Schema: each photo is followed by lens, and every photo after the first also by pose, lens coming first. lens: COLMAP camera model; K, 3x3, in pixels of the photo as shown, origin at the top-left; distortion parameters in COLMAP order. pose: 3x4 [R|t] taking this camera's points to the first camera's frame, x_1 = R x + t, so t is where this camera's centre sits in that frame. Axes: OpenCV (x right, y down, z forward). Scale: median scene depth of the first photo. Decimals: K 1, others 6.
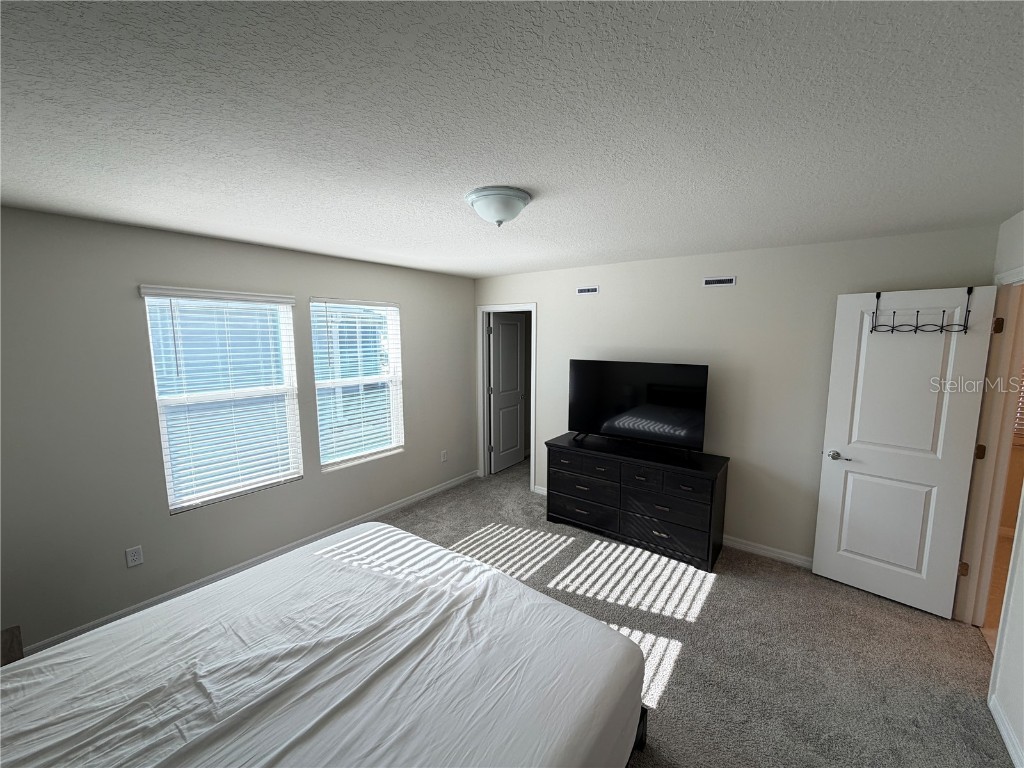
lens RADIAL K [[408.5, 0, 512.5], [0, 408.5, 384.2], [0, 0, 1]] dist [-0.001093, 0.000193]
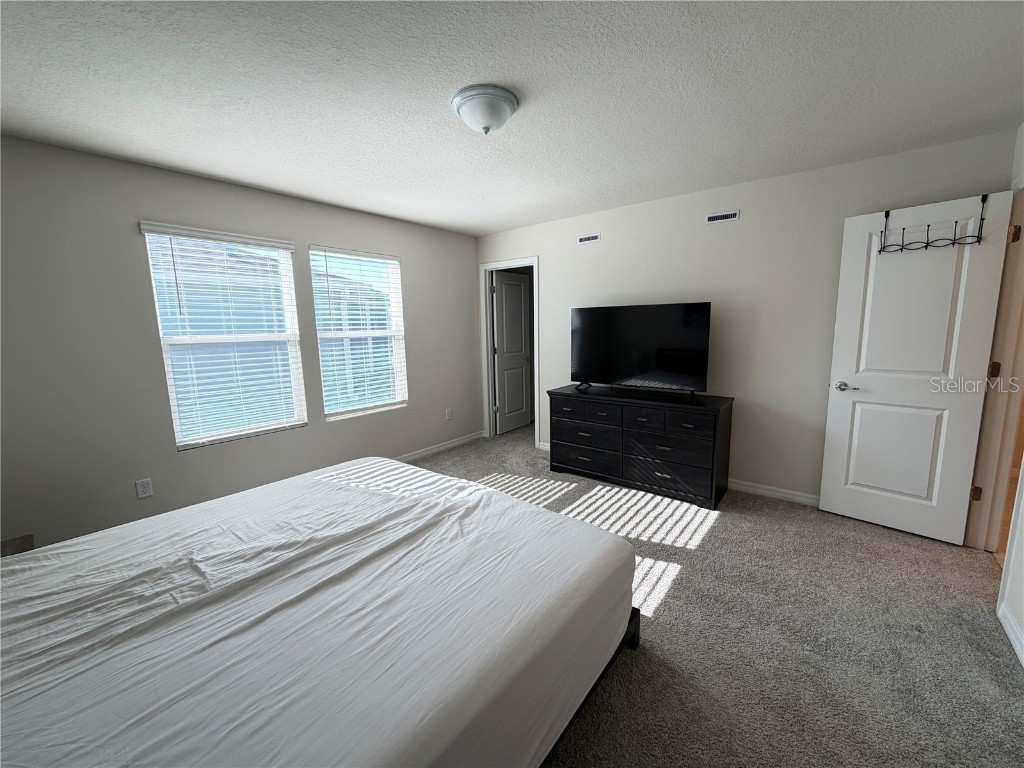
lens RADIAL K [[408.5, 0, 512.3], [0, 408.5, 383.4], [0, 0, 1]] dist [-0.001093, 0.000193]
pose [[0.999374, -0.015146, -0.031971, 0.040276], [0.015828, 0.999651, 0.021167, 0.149859], [0.031640, -0.021660, 0.999265, 0.004270]]
